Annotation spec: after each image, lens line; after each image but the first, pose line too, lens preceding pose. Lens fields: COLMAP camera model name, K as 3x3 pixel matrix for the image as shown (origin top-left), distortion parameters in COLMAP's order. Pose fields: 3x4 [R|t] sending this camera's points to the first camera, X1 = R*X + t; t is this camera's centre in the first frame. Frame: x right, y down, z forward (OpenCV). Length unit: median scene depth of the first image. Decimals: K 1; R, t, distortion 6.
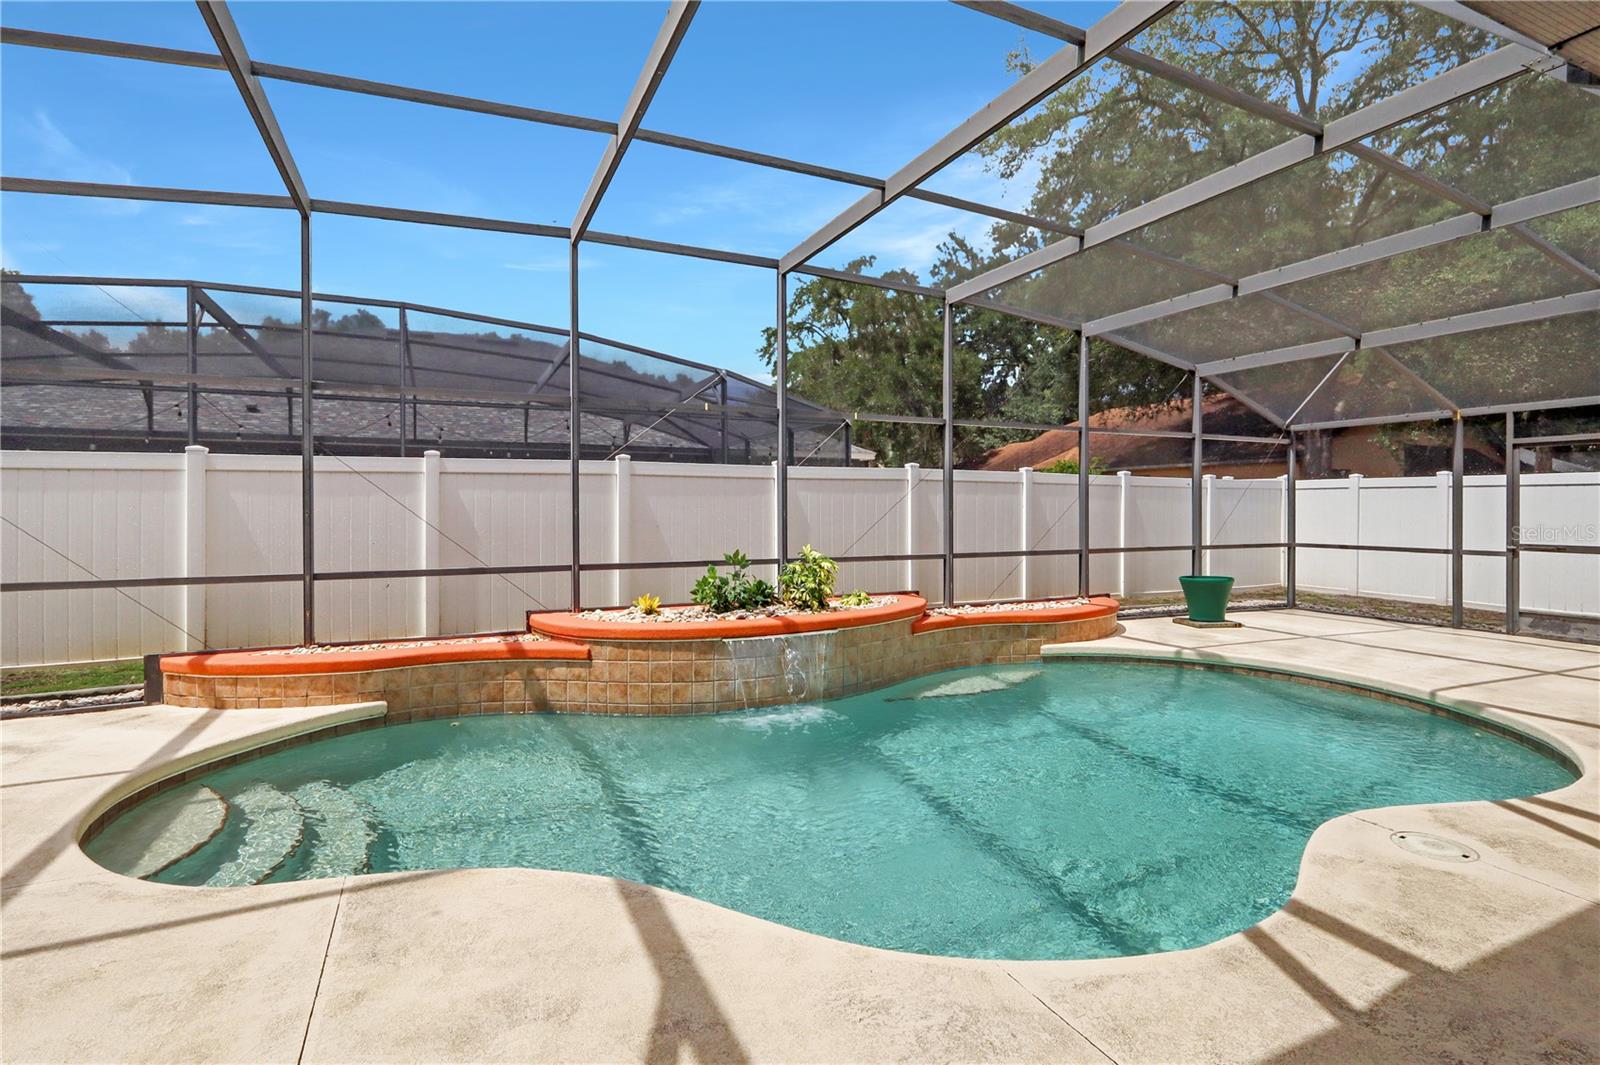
lens RADIAL K [[759.3, 0, 805.7], [0, 759.3, 504.0], [0, 0, 1]] dist [0.005939, 0.000480]
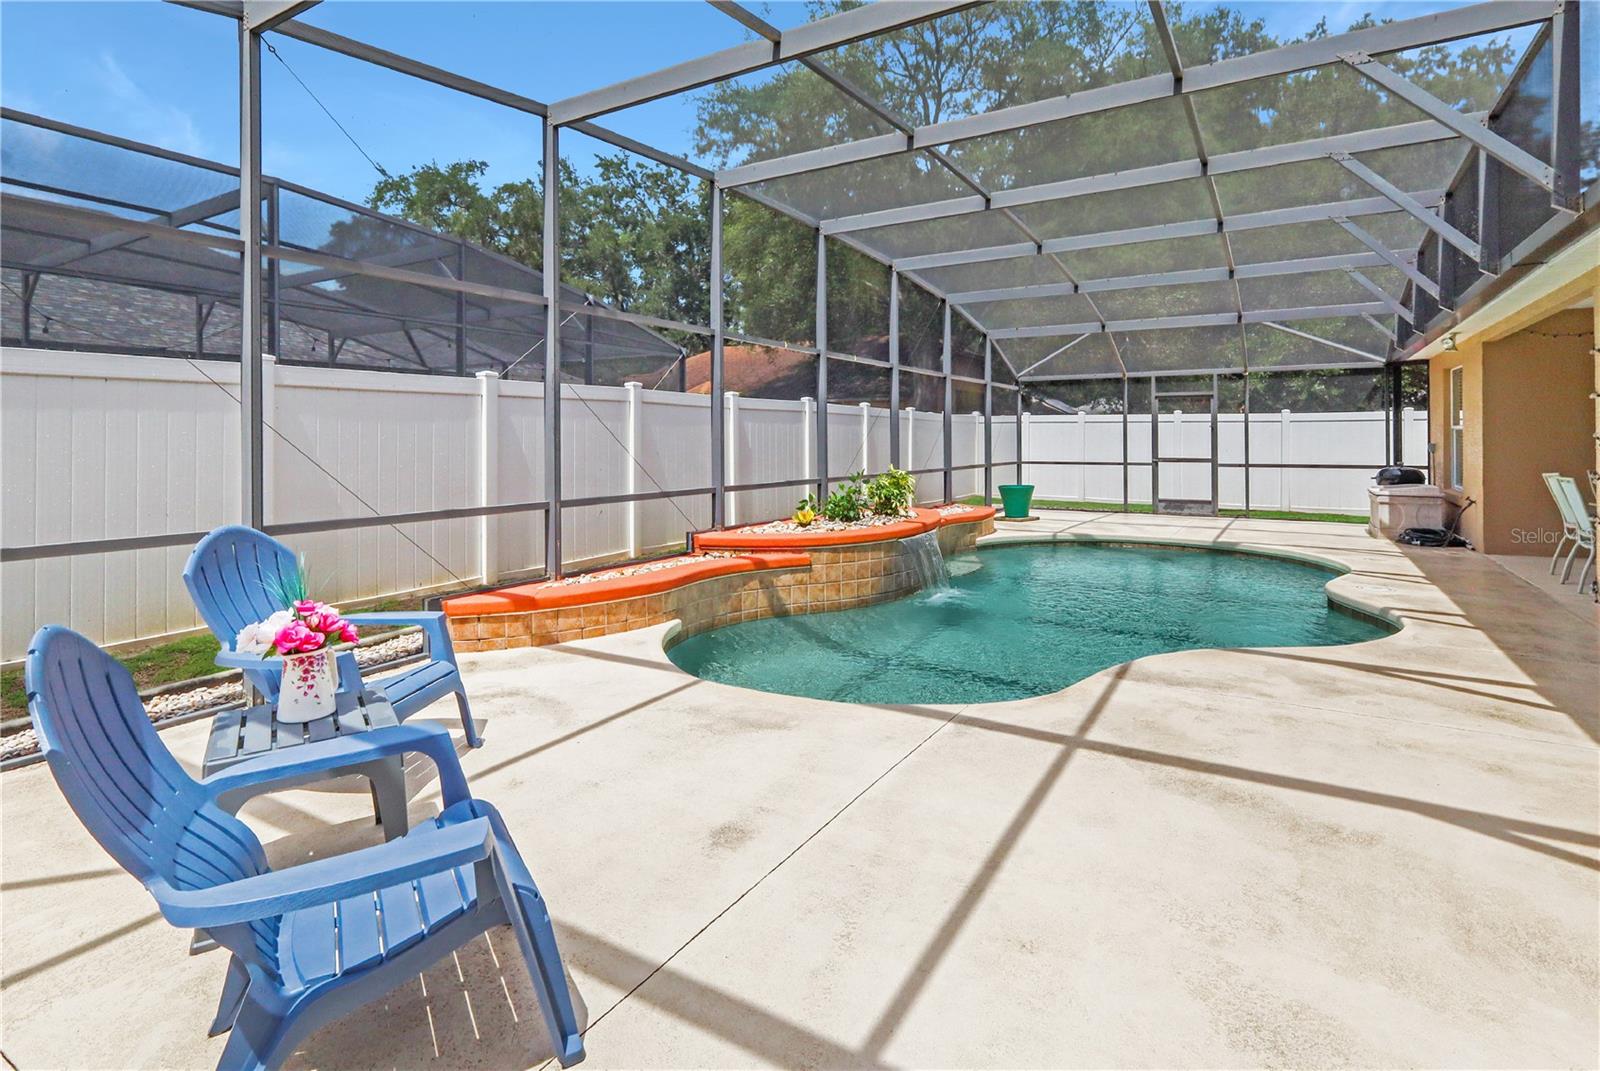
lens RADIAL K [[799.7, 0, 791.7], [0, 799.7, 427.2], [0, 0, 1]] dist [0.004777, 0.000647]
pose [[0.837550, 0.006321, 0.546324, -0.673436], [0.000175, 0.999930, -0.011837, 0.007929], [-0.546361, 0.010010, 0.837490, 0.003188]]
